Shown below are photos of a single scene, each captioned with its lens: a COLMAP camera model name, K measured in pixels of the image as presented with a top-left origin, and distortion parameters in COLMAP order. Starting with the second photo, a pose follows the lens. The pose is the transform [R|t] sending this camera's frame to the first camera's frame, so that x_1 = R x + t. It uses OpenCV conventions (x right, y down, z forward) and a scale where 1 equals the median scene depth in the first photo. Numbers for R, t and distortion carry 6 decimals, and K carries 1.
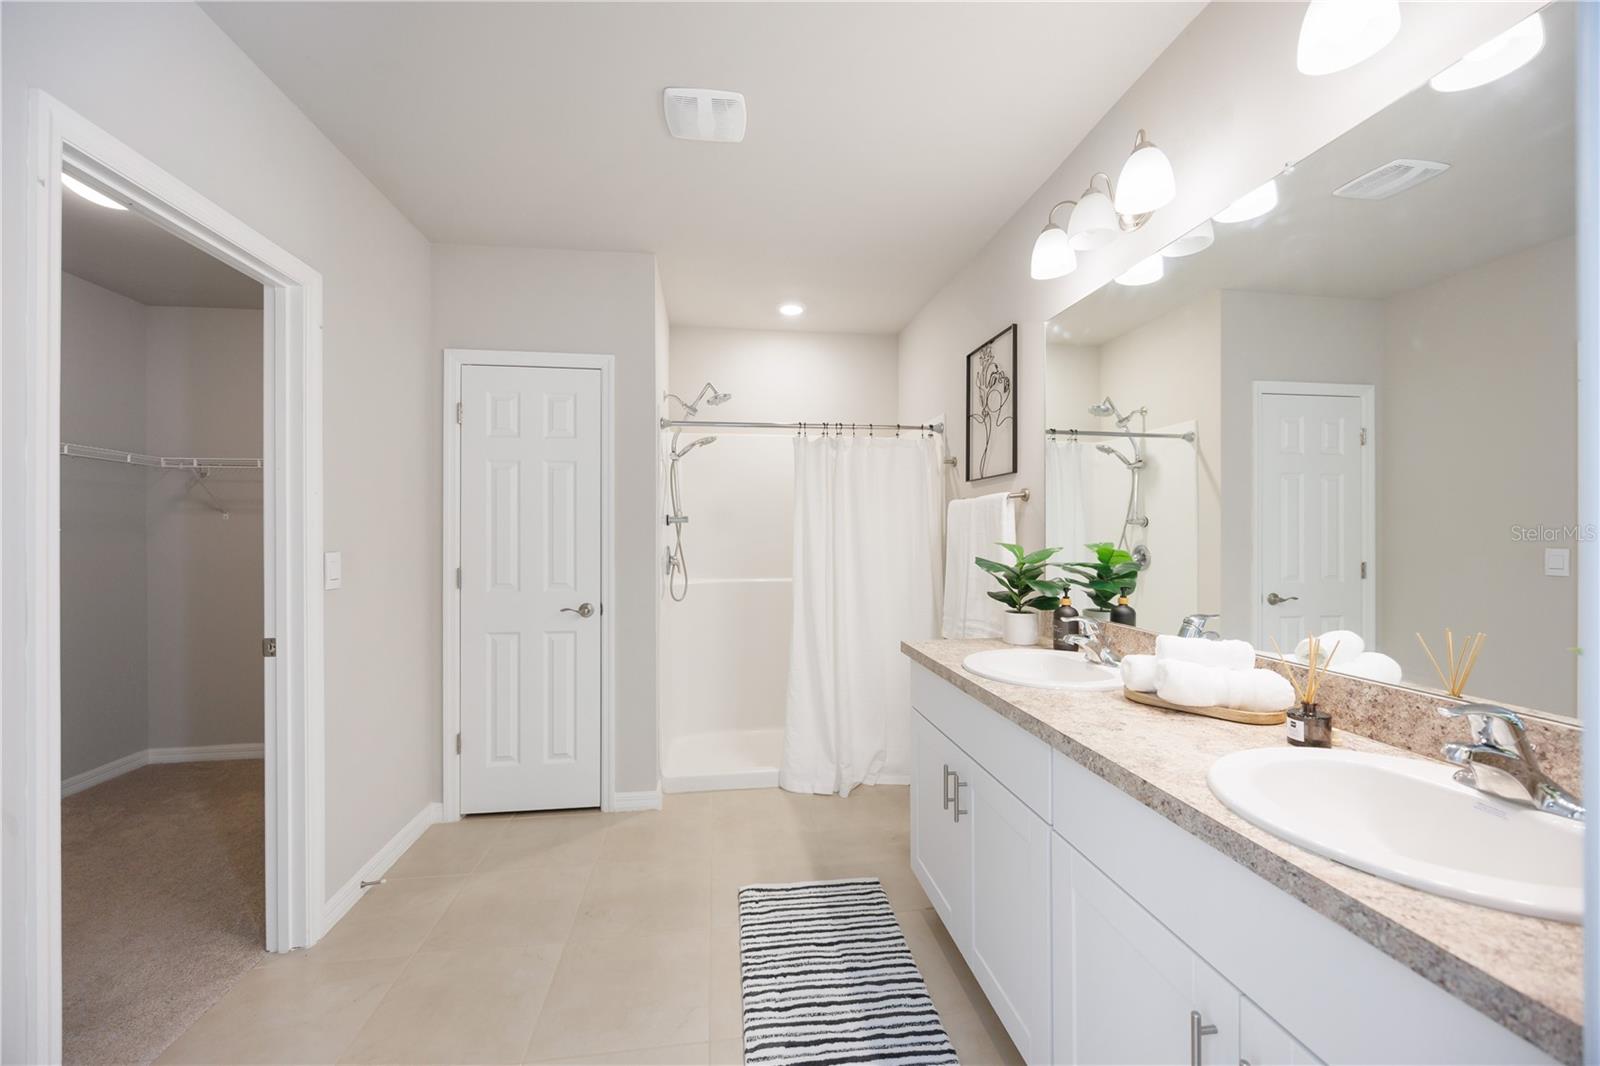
lens RADIAL K [[608.9, 0, 800.0], [0, 608.9, 533.0], [0, 0, 1]] dist [0.000243, -0.000086]
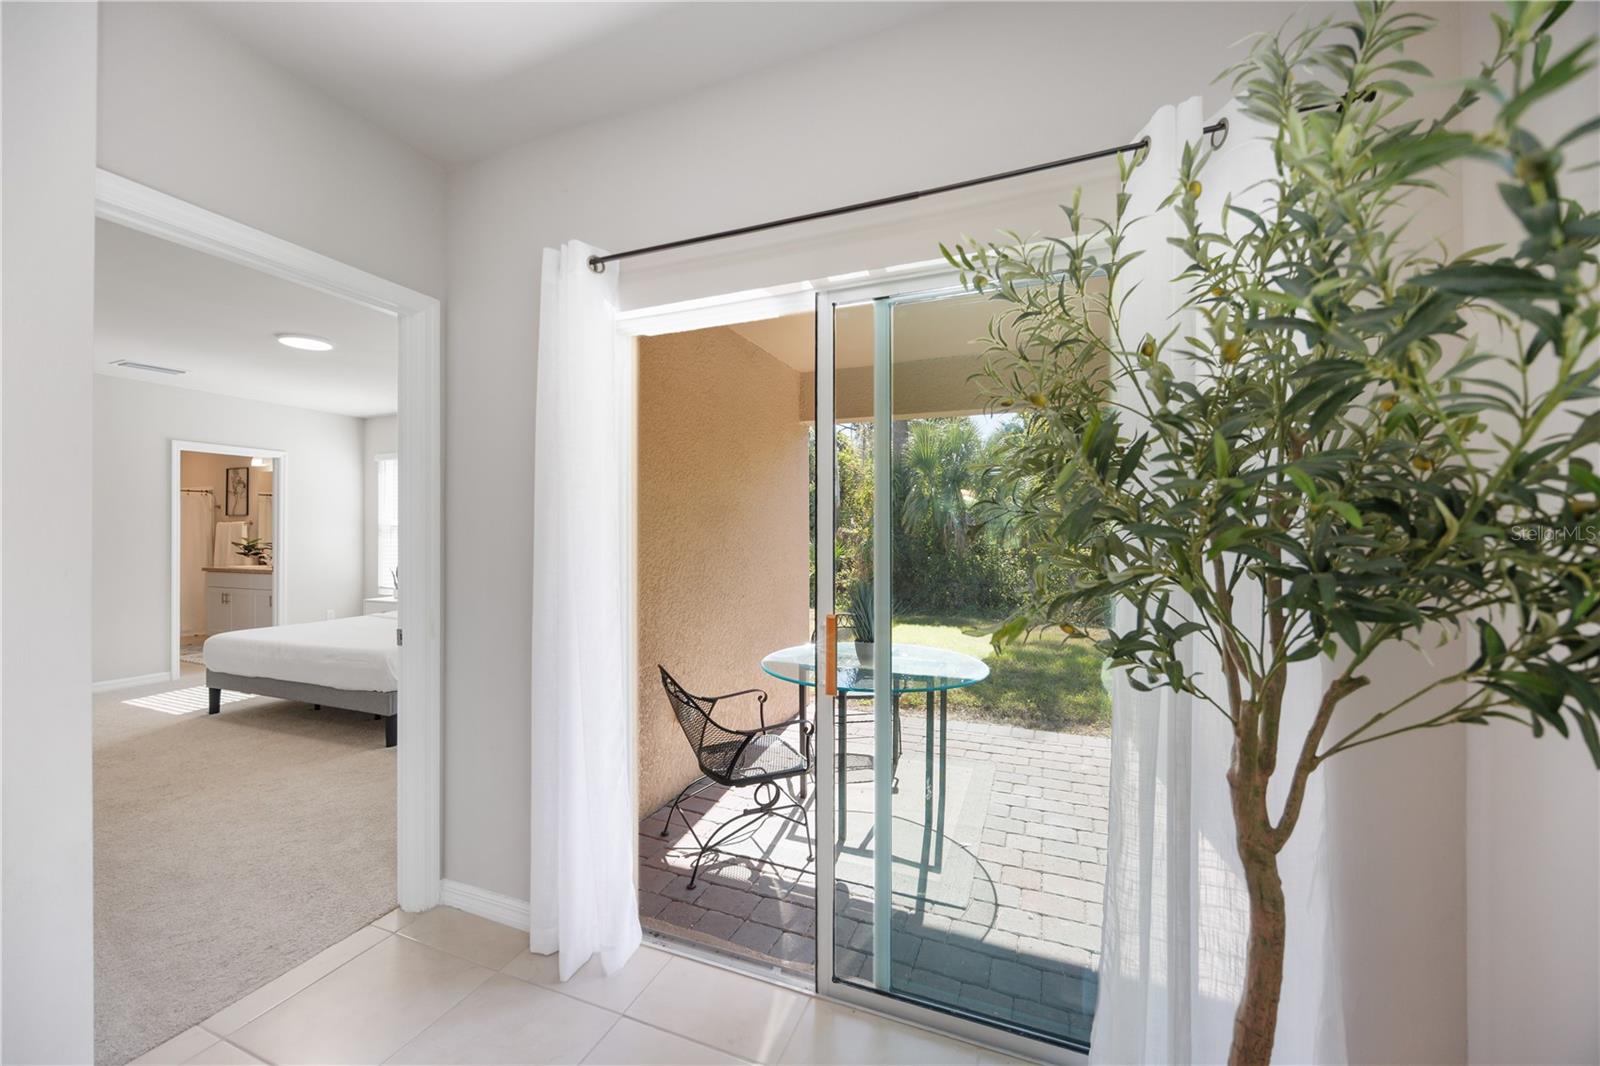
lens RADIAL K [[608.9, 0, 800.0], [0, 608.9, 533.0], [0, 0, 1]] dist [0.000243, -0.000086]
pose [[0.502301, 0.001140, 0.864692, -0.261148], [-0.001496, 0.999999, -0.000449, -0.003096], [-0.864691, -0.001068, 0.502302, -0.853495]]
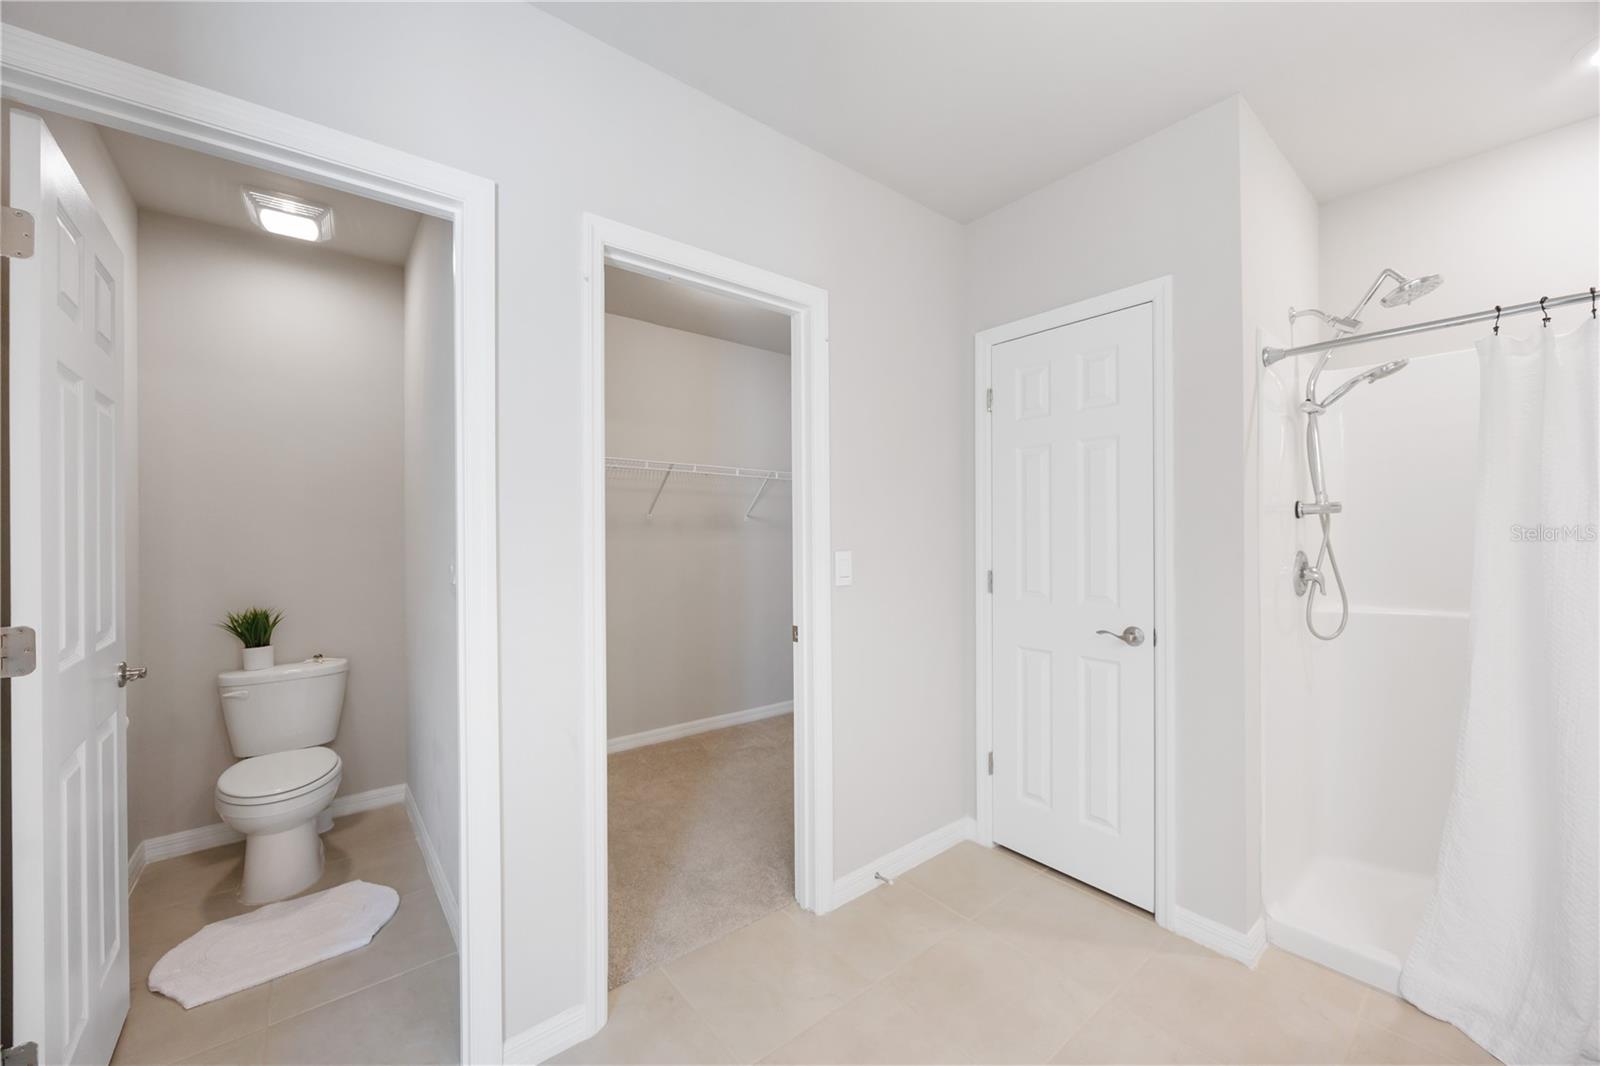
lens RADIAL K [[608.9, 0, 800.0], [0, 608.9, 533.0], [0, 0, 1]] dist [0.000243, -0.000086]
pose [[0.516003, -0.000949, -0.856586, 0.070982], [0.005648, 0.999981, 0.002294, -0.001739], [0.856568, -0.006022, 0.515999, 0.279721]]
